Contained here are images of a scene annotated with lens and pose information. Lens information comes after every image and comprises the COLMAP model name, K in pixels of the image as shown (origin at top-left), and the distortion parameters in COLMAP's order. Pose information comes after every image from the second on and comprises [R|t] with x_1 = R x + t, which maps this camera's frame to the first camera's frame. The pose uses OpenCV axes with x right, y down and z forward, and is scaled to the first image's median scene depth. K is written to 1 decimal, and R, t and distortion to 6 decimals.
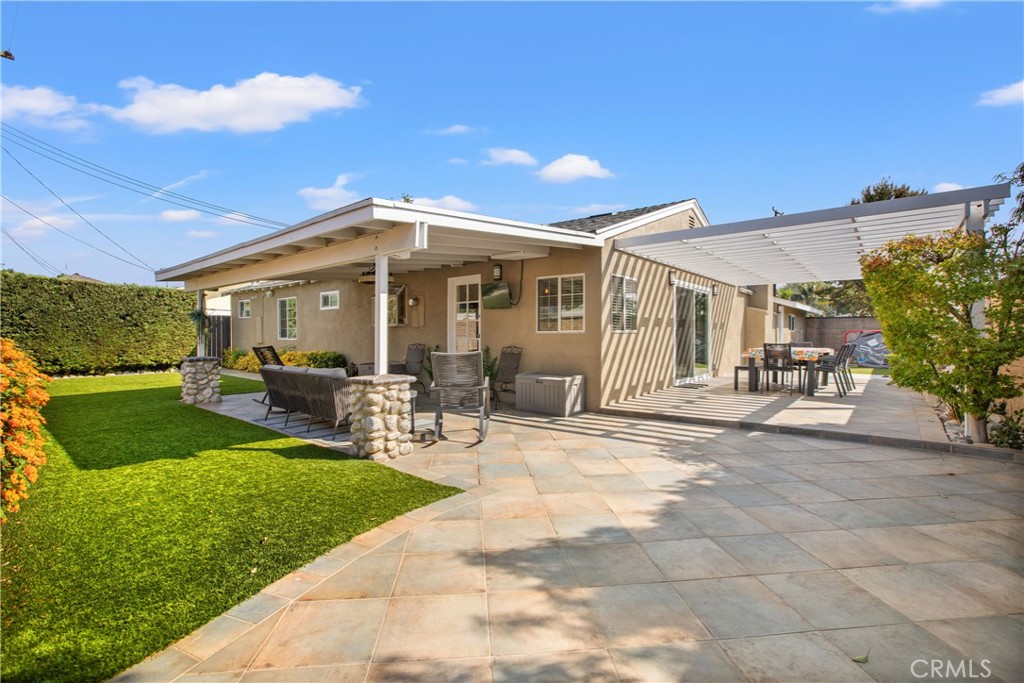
lens RADIAL K [[475.8, 0, 510.7], [0, 475.8, 340.6], [0, 0, 1]] dist [-0.004320, -0.000341]
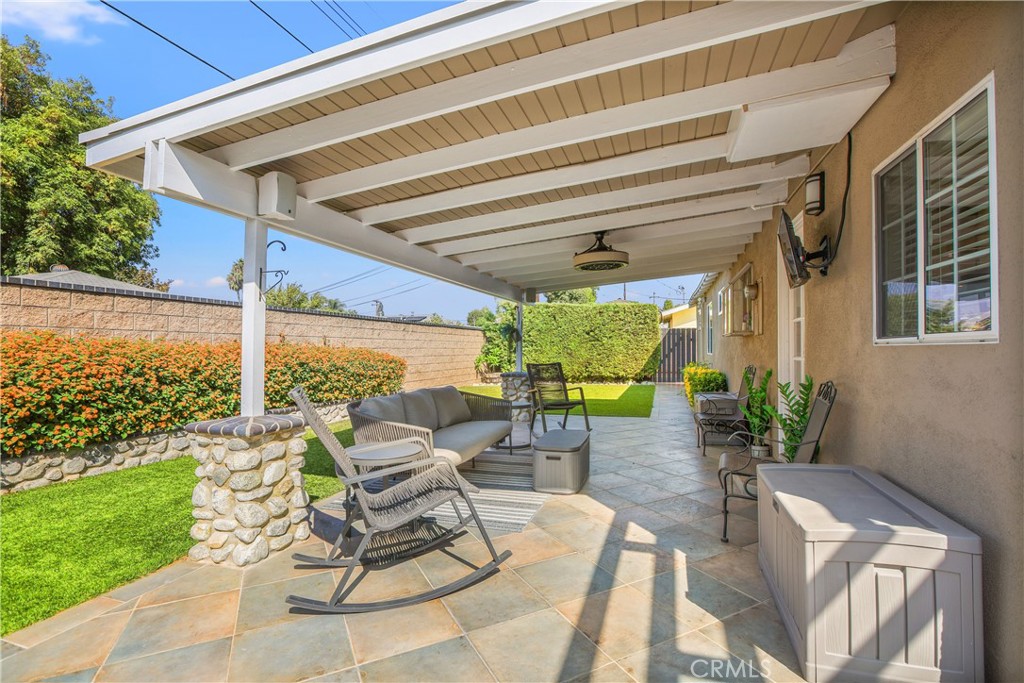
lens RADIAL K [[475.8, 0, 512.7], [0, 475.8, 338.1], [0, 0, 1]] dist [-0.004320, -0.000341]
pose [[0.377040, -0.018968, -0.926003, 0.158264], [-0.012162, 0.999603, -0.025427, -0.006387], [0.926117, 0.020850, 0.376660, 0.411103]]
